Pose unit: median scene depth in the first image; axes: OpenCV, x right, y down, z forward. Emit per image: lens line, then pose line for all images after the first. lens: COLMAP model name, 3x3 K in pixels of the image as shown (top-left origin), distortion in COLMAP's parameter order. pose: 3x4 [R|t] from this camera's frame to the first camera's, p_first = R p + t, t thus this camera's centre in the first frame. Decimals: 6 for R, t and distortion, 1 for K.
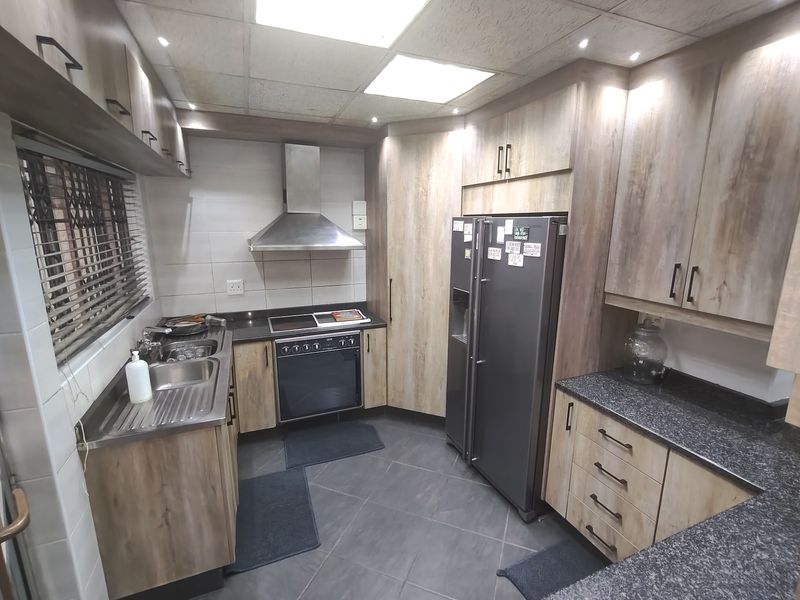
lens RADIAL K [[370.9, 0, 406.6], [0, 370.9, 301.4], [0, 0, 1]] dist [-0.001609, -0.000079]
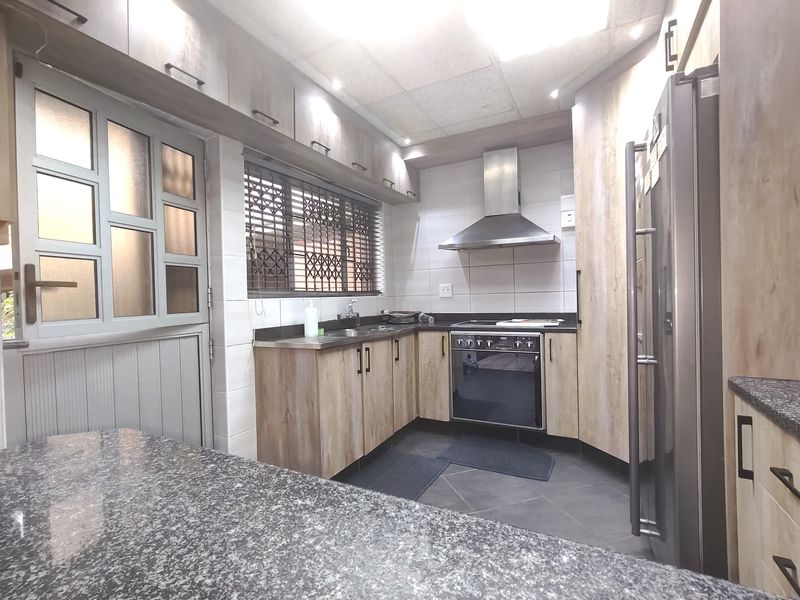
lens RADIAL K [[370.9, 0, 405.3], [0, 370.9, 299.5], [0, 0, 1]] dist [-0.001609, -0.000079]
pose [[0.647511, -0.011760, -0.761966, 0.335555], [-0.127884, 0.984024, -0.123861, 0.153660], [0.751249, 0.177645, 0.635662, 0.219251]]
